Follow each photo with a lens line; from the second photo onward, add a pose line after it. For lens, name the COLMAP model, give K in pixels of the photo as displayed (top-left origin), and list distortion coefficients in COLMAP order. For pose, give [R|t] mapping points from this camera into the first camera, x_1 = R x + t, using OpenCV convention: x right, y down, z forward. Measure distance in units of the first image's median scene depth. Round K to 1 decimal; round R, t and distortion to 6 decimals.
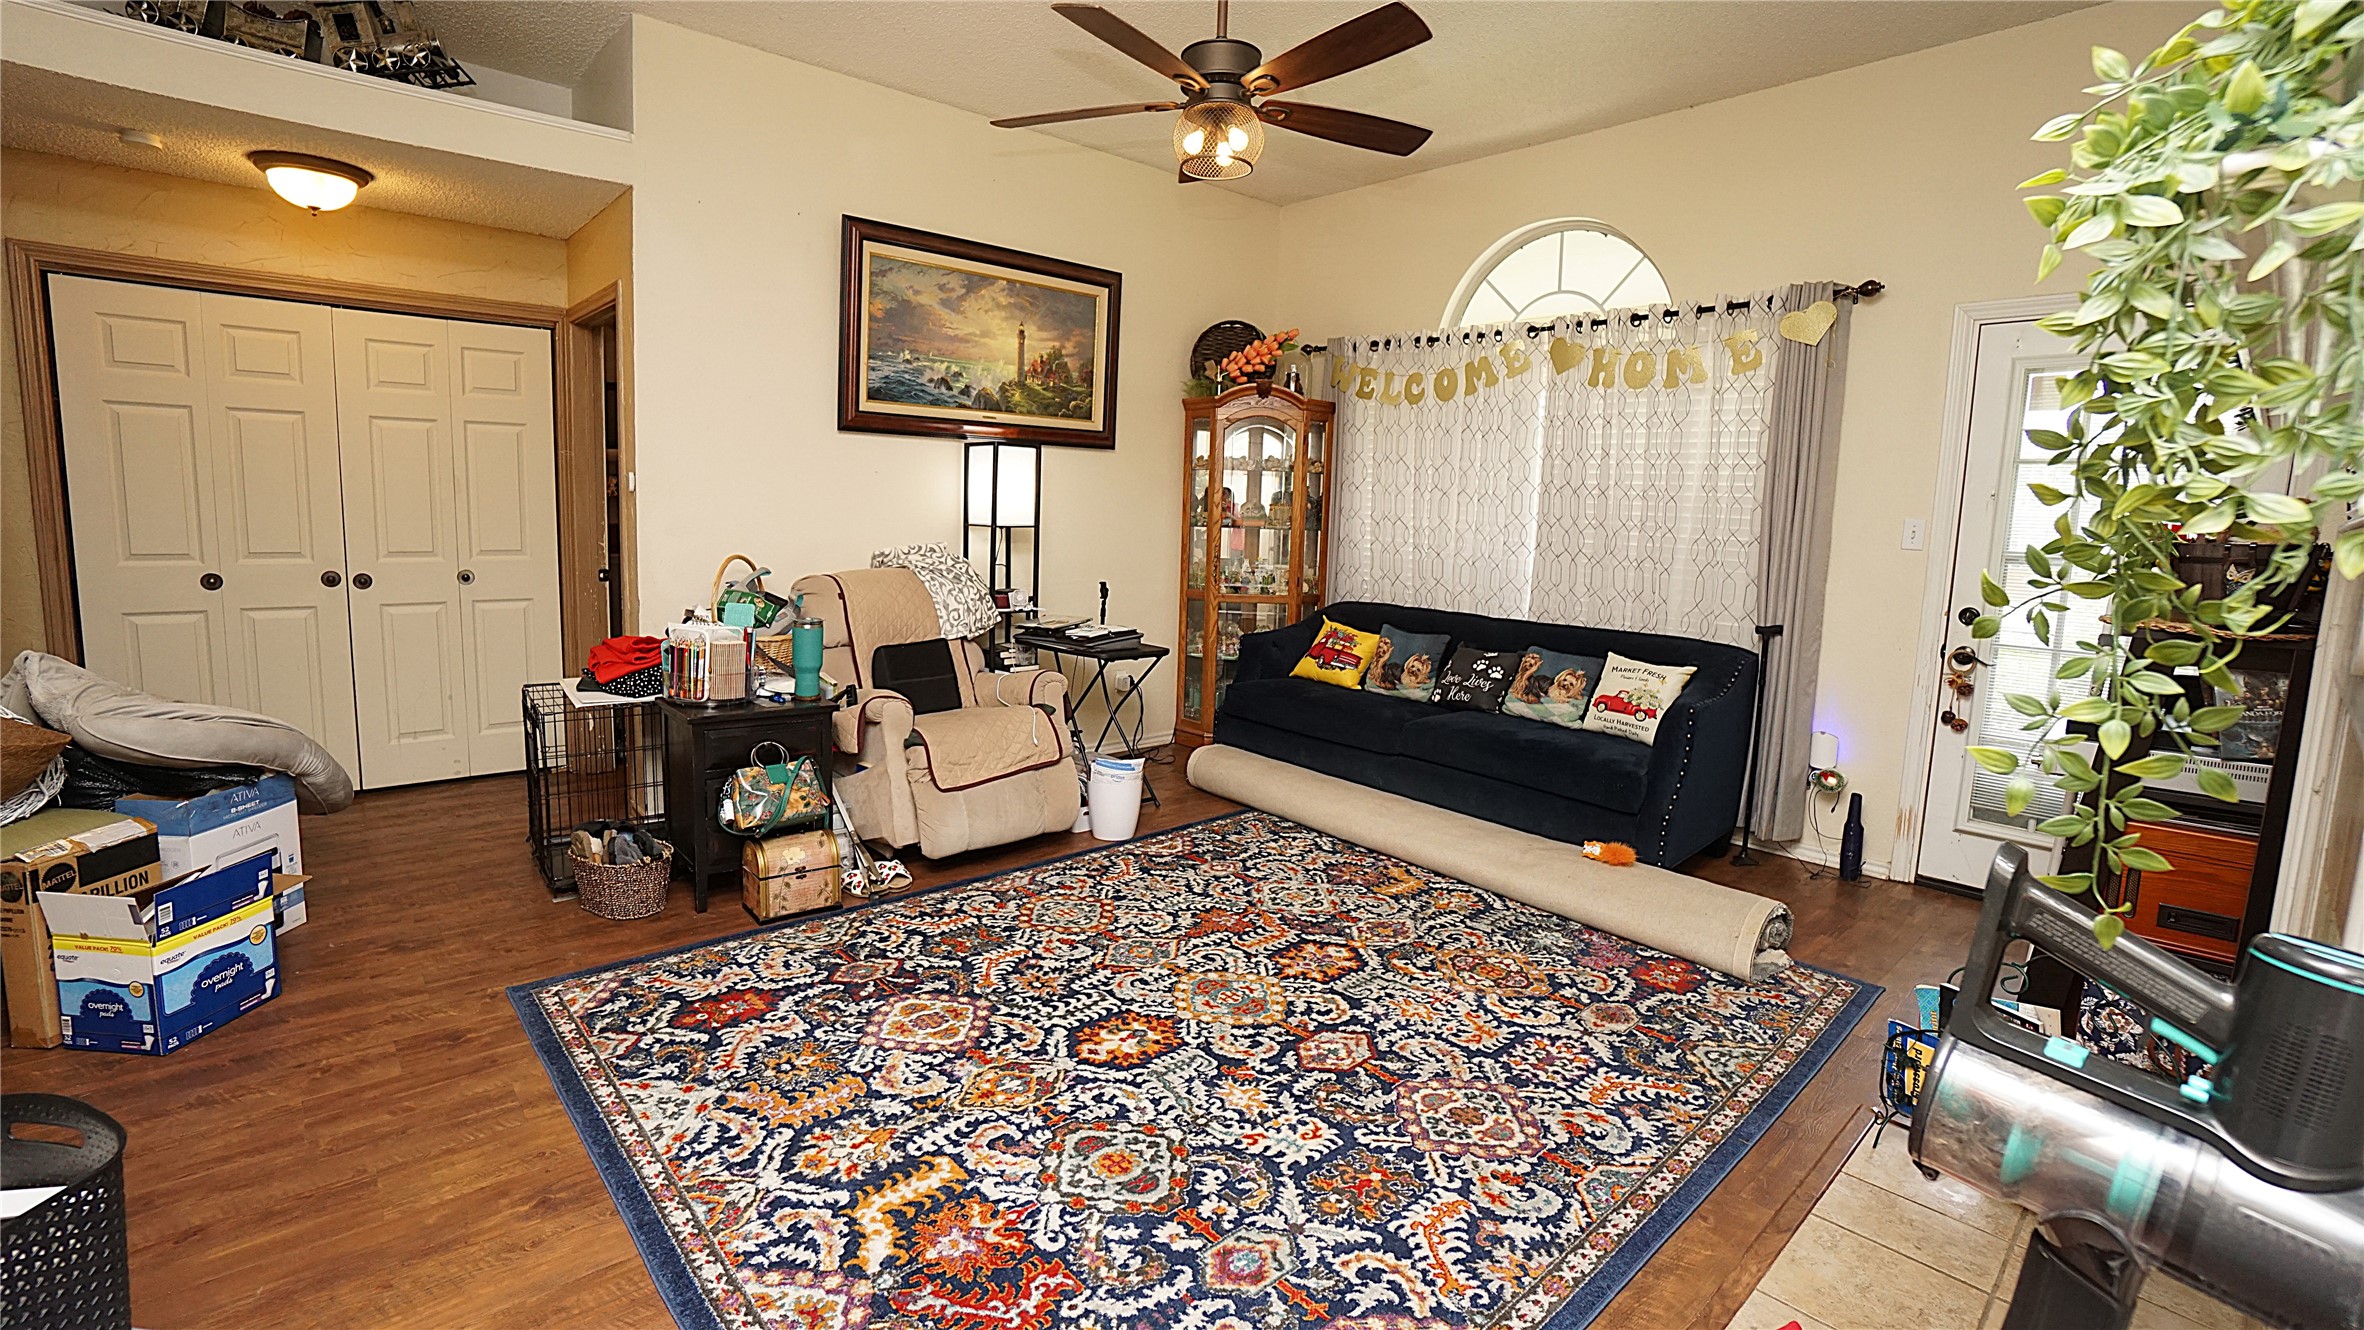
lens RADIAL K [[1059.5, 0, 1167.6], [0, 1059.5, 648.2], [0, 0, 1]] dist [-0.050487, 0.006672]
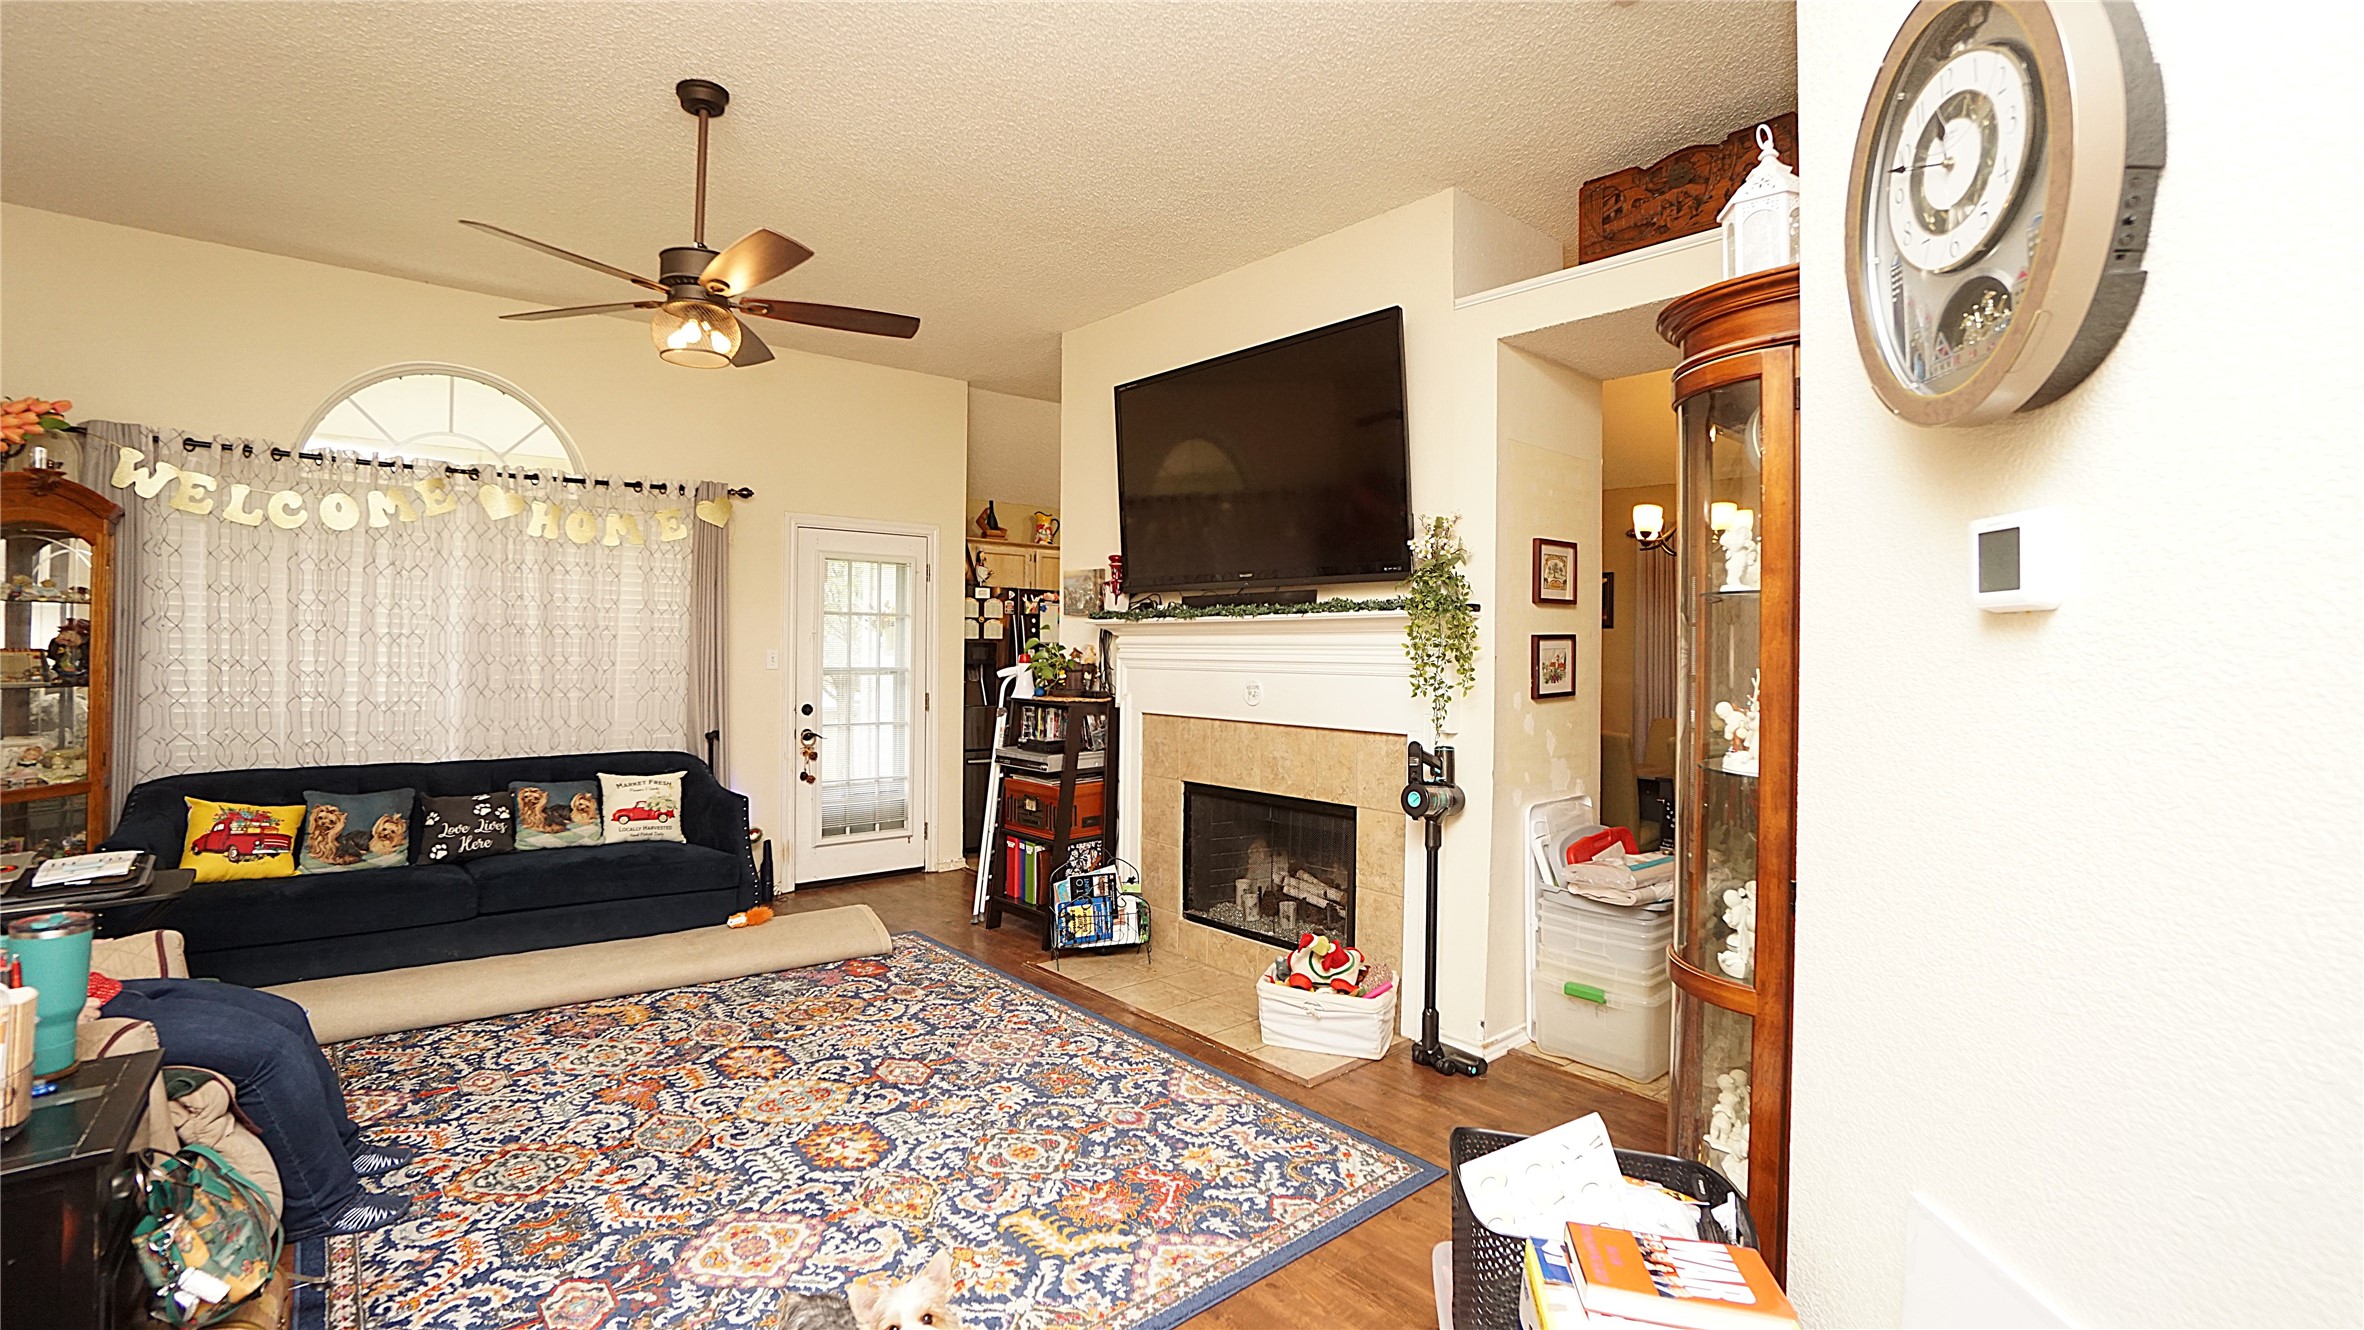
lens RADIAL K [[1059.5, 0, 1168.2], [0, 1059.5, 659.2], [0, 0, 1]] dist [-0.050487, 0.006672]
pose [[0.001448, -0.041367, 0.999143, -0.929574], [0.119351, 0.992009, 0.040899, -0.121201], [-0.992851, 0.119190, 0.006374, 0.485378]]
